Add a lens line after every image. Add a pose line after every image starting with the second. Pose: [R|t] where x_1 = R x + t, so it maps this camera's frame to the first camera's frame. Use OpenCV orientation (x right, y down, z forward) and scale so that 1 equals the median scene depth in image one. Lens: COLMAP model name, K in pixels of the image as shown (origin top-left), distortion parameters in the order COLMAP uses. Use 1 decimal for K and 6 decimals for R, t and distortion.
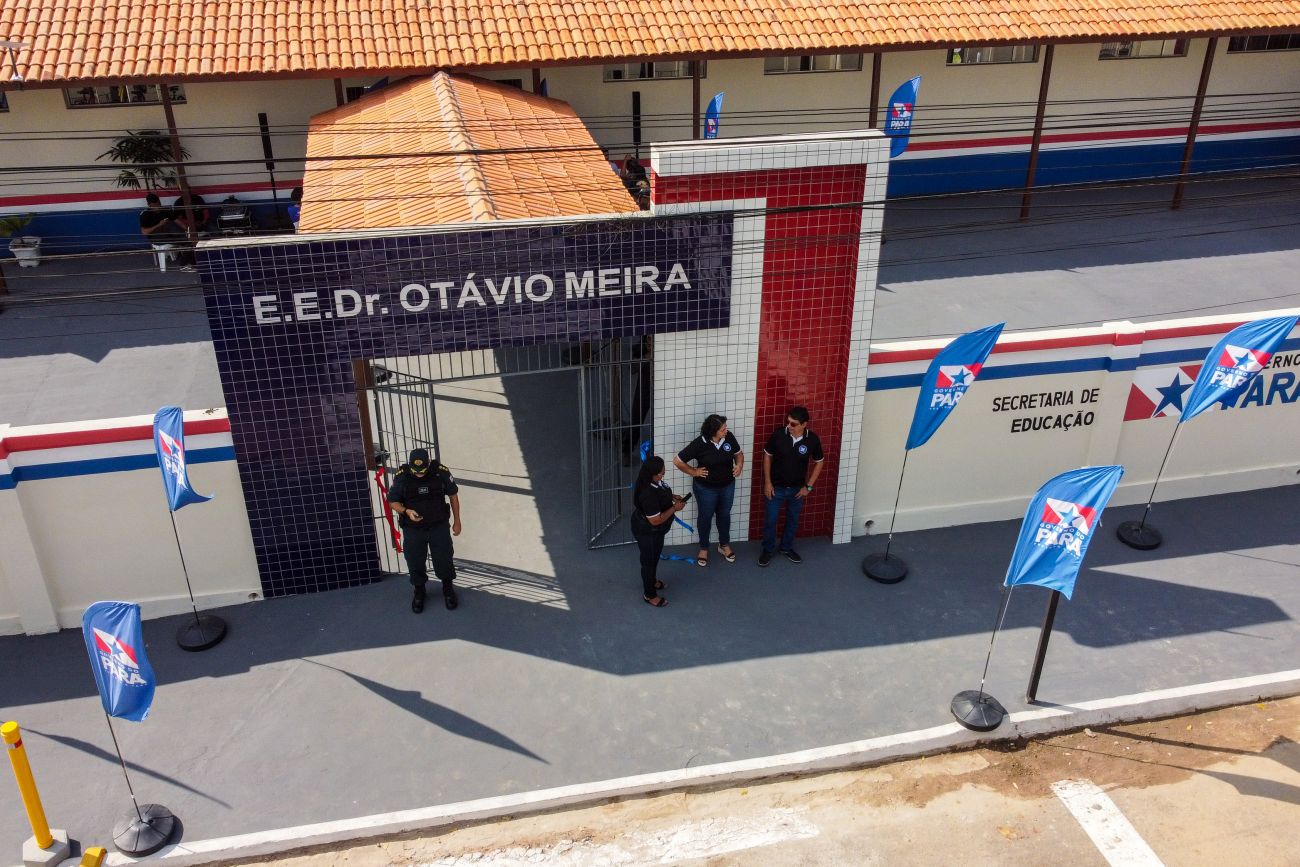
lens RADIAL K [[1151.2, 0, 650.0], [0, 1151.2, 433.5], [0, 0, 1]] dist [-0.004644, -0.005775]
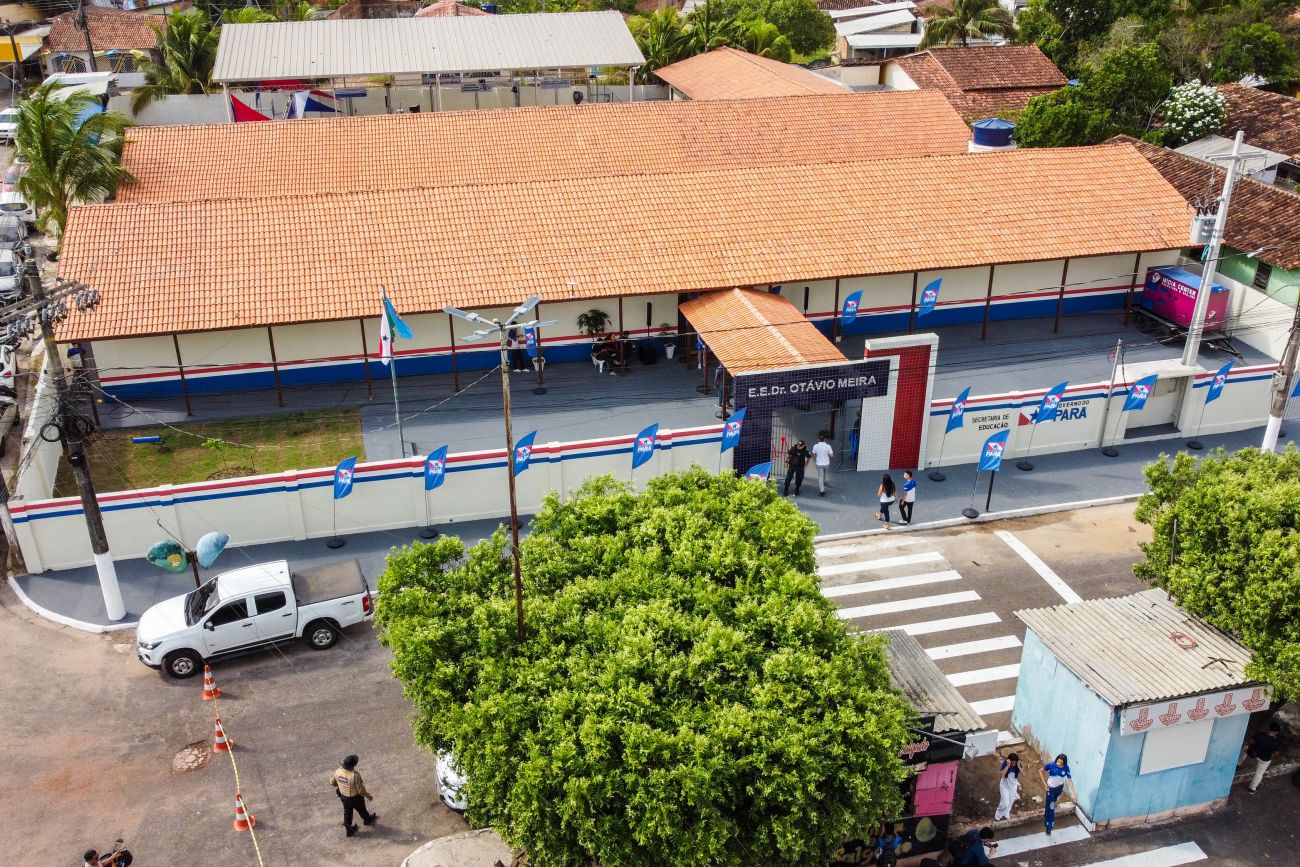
lens RADIAL K [[1151.2, 0, 650.0], [0, 1151.2, 433.5], [0, 0, 1]] dist [-0.004644, -0.005775]
pose [[0.999681, -0.015303, 0.020085, -0.609316], [0.016214, 0.998807, -0.046054, 0.136566], [-0.019356, 0.046365, 0.998737, -1.998832]]
